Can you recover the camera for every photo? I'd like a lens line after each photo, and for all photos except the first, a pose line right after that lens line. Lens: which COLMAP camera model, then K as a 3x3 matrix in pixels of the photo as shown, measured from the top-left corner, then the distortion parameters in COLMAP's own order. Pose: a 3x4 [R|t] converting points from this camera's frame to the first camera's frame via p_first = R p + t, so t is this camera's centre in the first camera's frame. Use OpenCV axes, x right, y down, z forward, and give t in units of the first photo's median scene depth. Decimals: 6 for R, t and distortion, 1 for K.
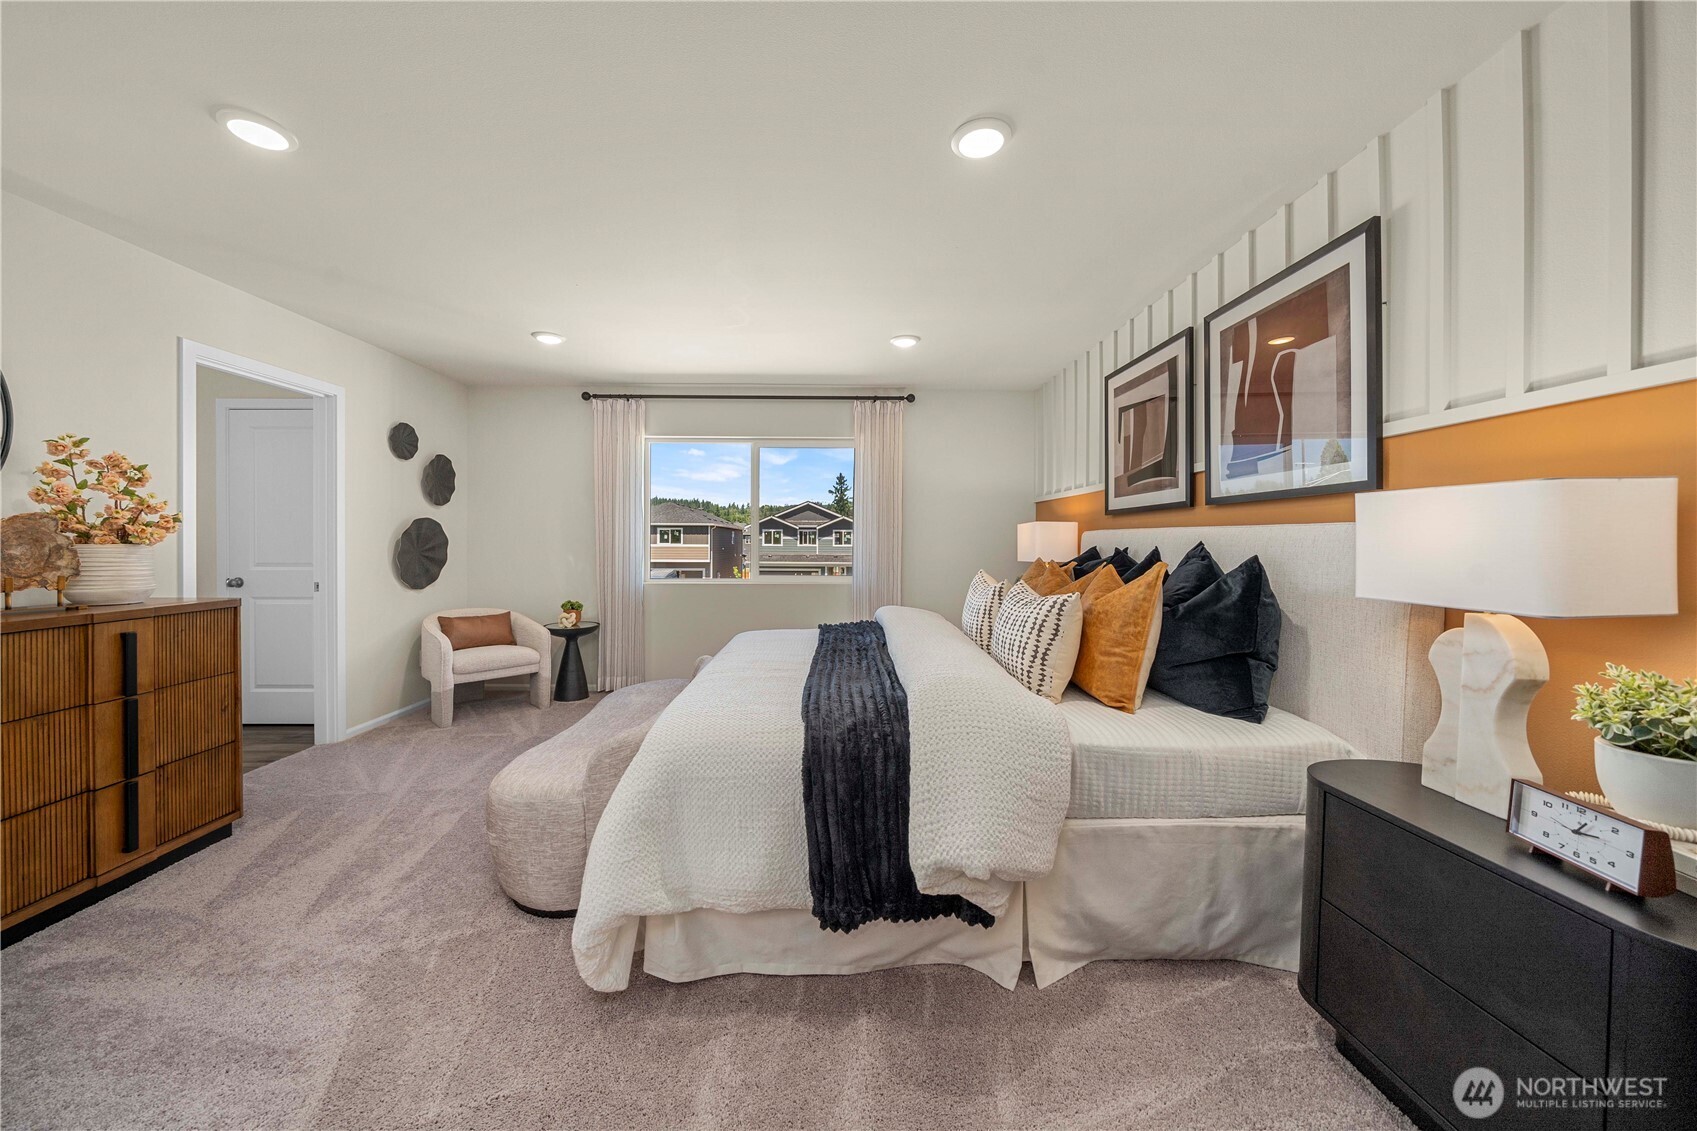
lens RADIAL K [[589.5, 0, 842.2], [0, 589.5, 545.3], [0, 0, 1]] dist [-0.000344, -0.000029]
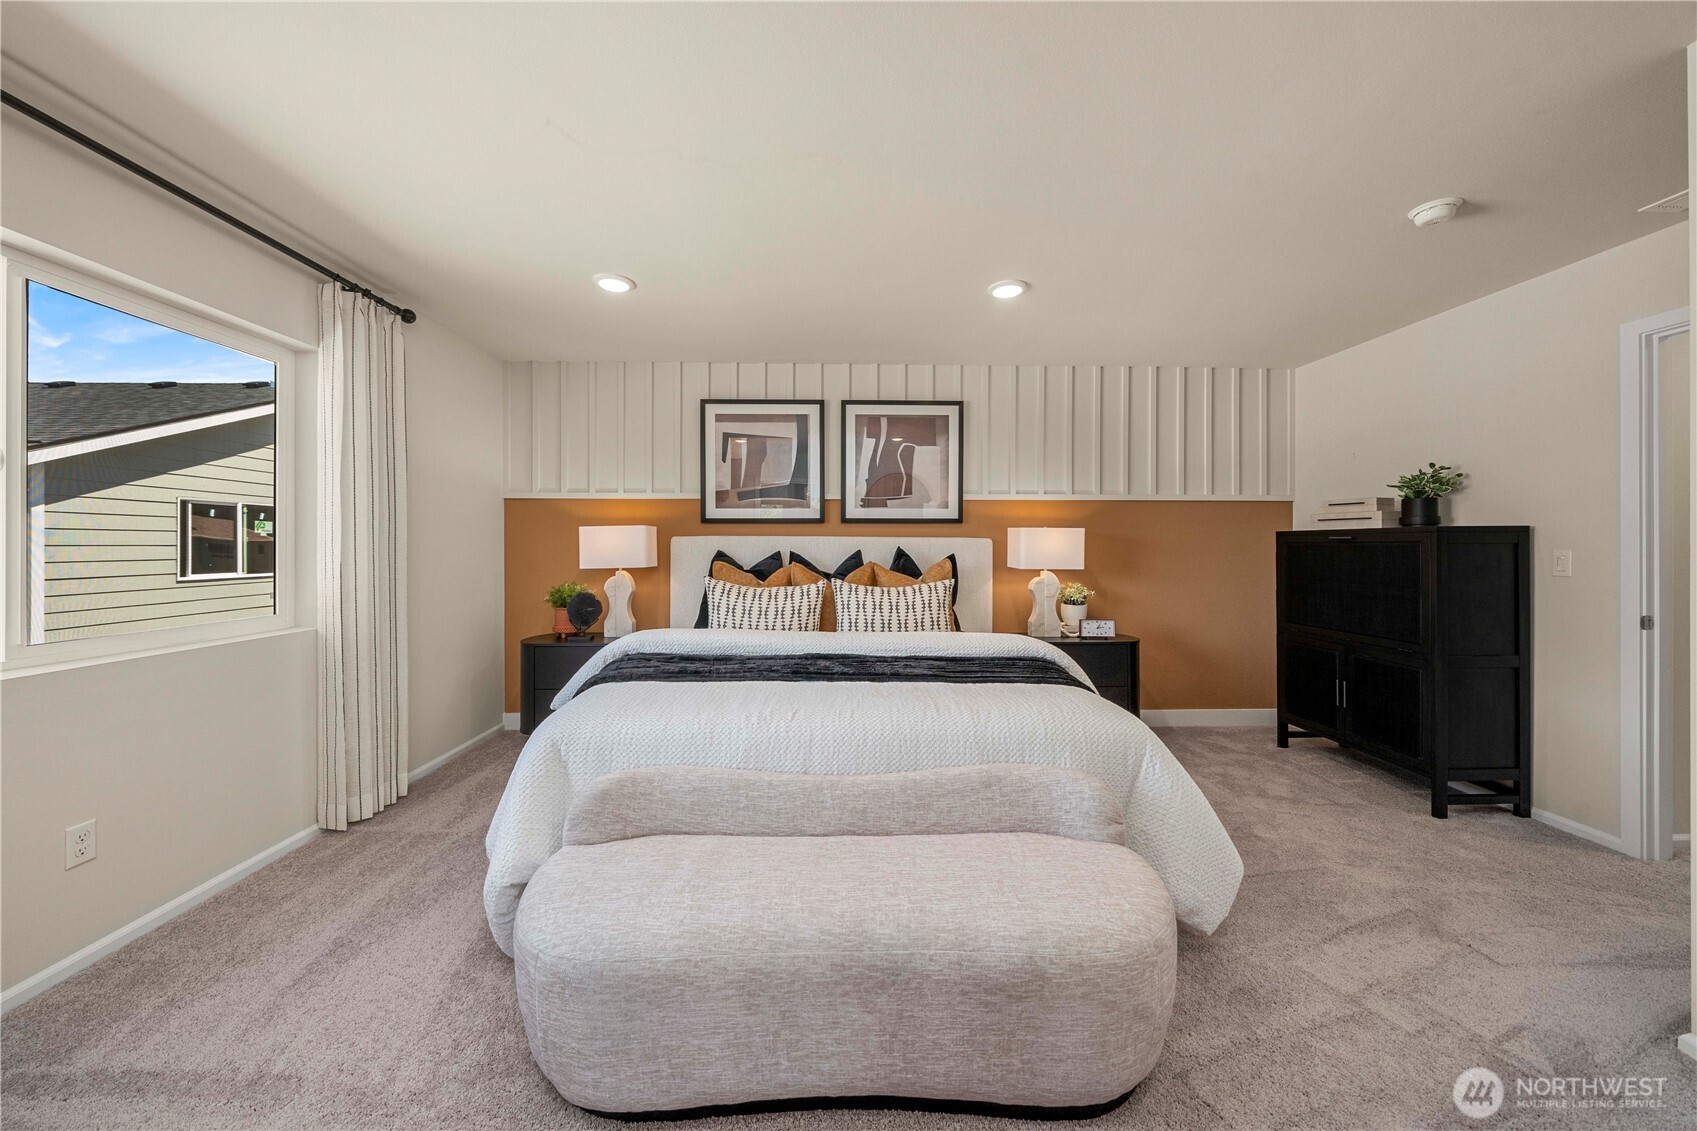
lens RADIAL K [[589.5, 0, 842.2], [0, 589.5, 545.3], [0, 0, 1]] dist [-0.000344, -0.000029]
pose [[0.011735, 0.002781, 0.999927, -0.943007], [0.006696, 0.999973, -0.002860, -0.004937], [-0.999909, 0.006730, 0.011716, 1.012004]]
